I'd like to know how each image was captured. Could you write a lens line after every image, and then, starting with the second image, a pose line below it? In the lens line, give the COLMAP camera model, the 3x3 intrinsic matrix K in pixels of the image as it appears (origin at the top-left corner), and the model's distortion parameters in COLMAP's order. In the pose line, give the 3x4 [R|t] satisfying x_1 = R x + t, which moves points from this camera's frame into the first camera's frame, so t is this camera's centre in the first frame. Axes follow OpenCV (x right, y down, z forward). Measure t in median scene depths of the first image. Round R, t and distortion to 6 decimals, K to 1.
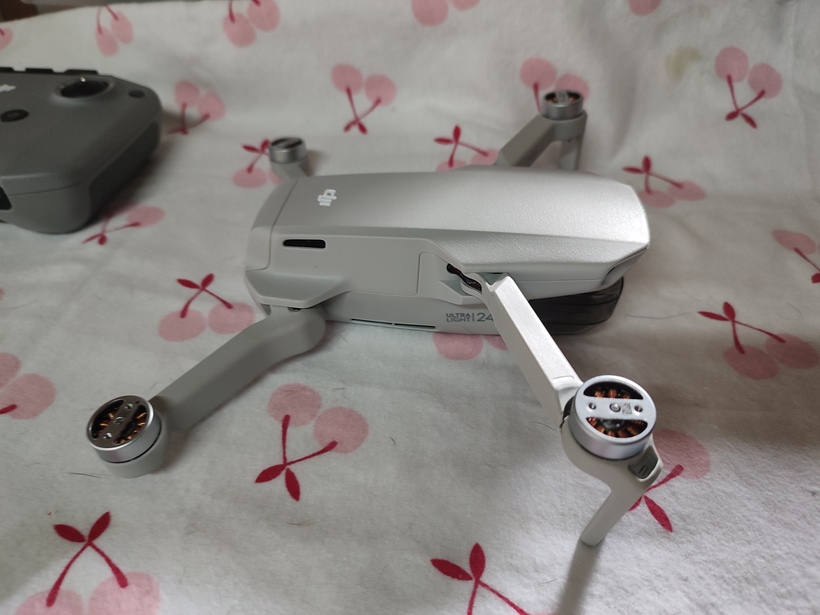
lens RADIAL K [[620.7, 0, 414.2], [0, 620.7, 307.3], [0, 0, 1]] dist [-0.030723, 0.003481]
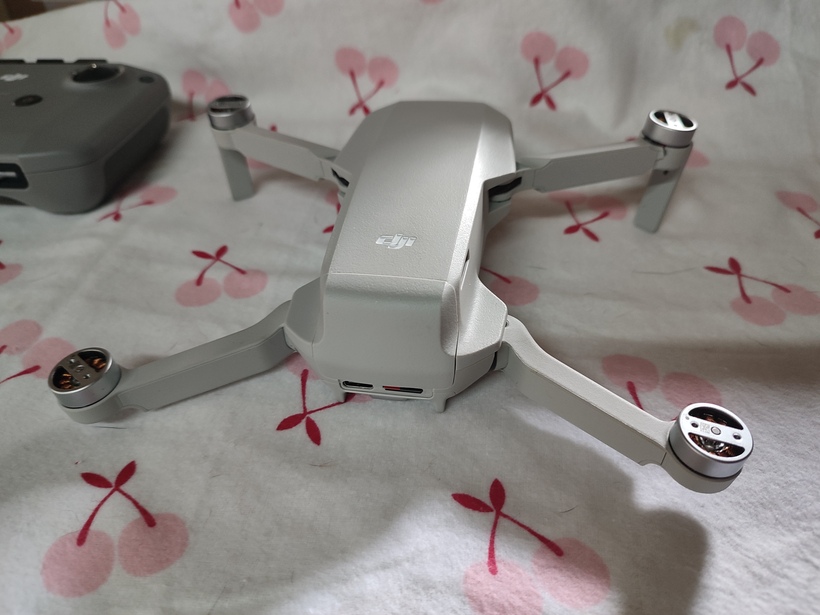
lens RADIAL K [[620.7, 0, 414.1], [0, 620.7, 310.5], [0, 0, 1]] dist [-0.030723, 0.003481]
pose [[0.999644, -0.026337, -0.004318, -0.019367], [0.026274, 0.999555, -0.014115, 0.100901], [0.004688, 0.013997, 0.999891, -0.022925]]
